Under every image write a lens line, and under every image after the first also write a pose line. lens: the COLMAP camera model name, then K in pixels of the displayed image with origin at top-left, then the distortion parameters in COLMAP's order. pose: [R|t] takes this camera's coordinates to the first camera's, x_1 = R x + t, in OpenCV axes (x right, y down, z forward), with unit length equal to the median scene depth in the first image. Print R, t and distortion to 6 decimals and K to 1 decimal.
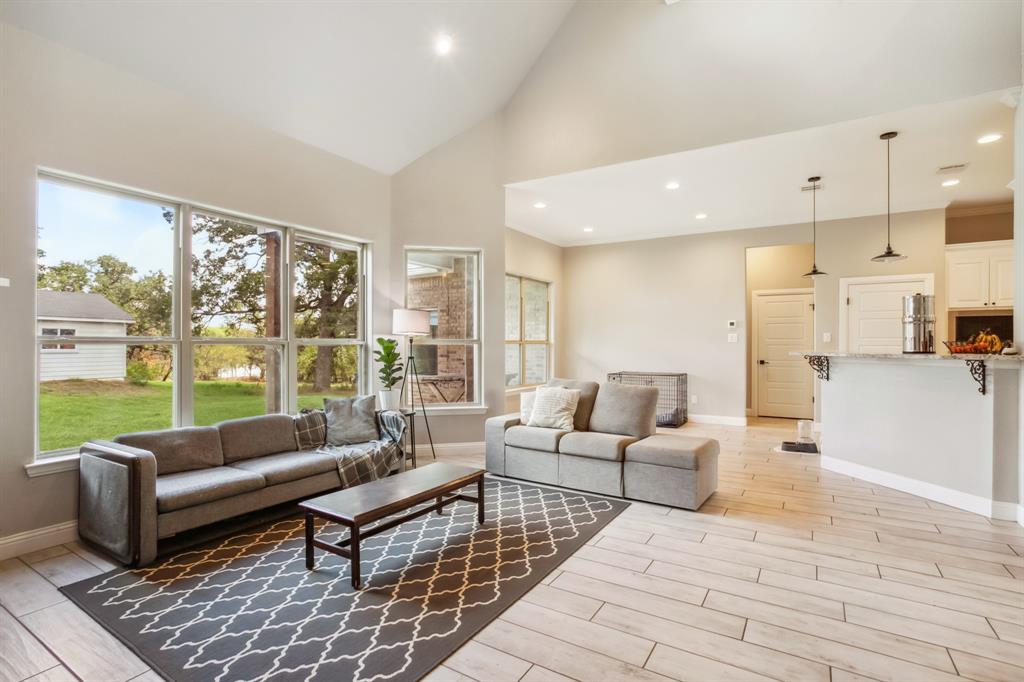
lens RADIAL K [[511.5, 0, 512.0], [0, 511.5, 341.0], [0, 0, 1]] dist [-0.003954, -0.000064]
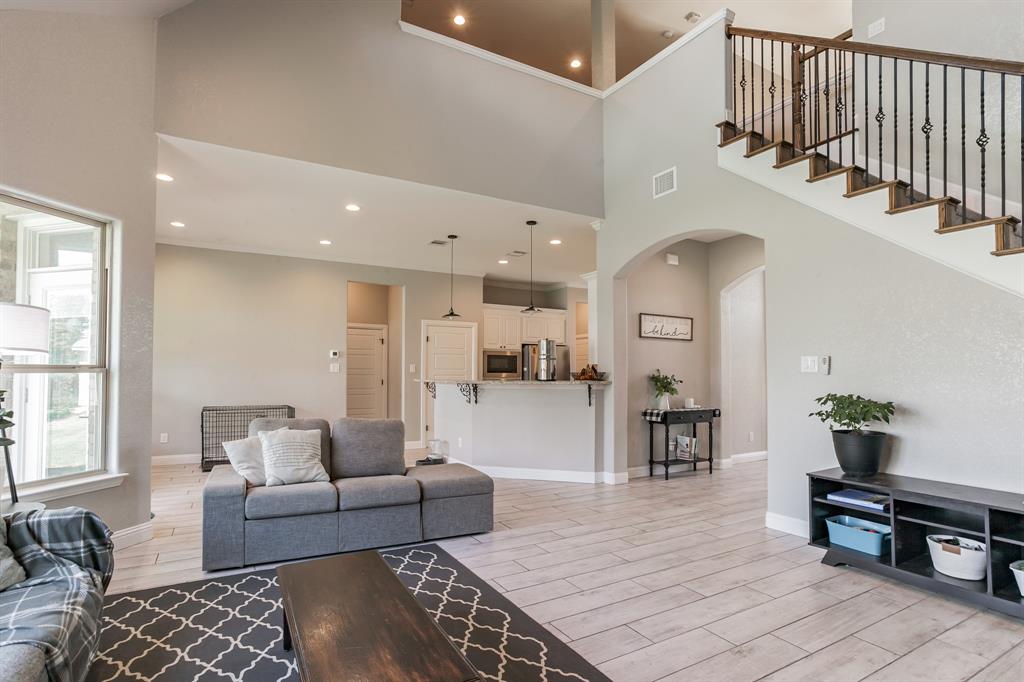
lens RADIAL K [[491.8, 0, 512.5], [0, 491.8, 364.9], [0, 0, 1]] dist [-0.035511, 0.000154]
pose [[0.491589, 0.018320, 0.870634, -0.477576], [-0.007177, 0.999830, -0.016986, 0.004793], [-0.870797, 0.002101, 0.491637, 0.433607]]
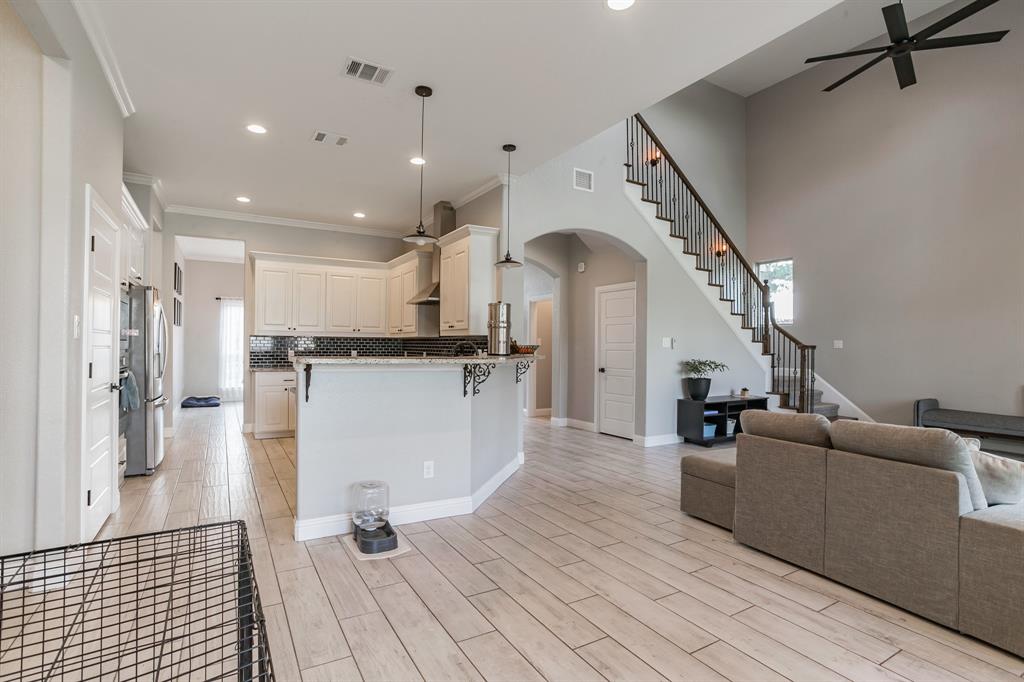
lens RADIAL K [[511.5, 0, 512.0], [0, 511.5, 341.0], [0, 0, 1]] dist [-0.003954, -0.000064]
pose [[-0.880989, -0.002556, 0.473129, 0.261924], [-0.011362, 0.999811, -0.015754, 0.010766], [-0.473000, -0.019254, -0.880852, 2.102235]]
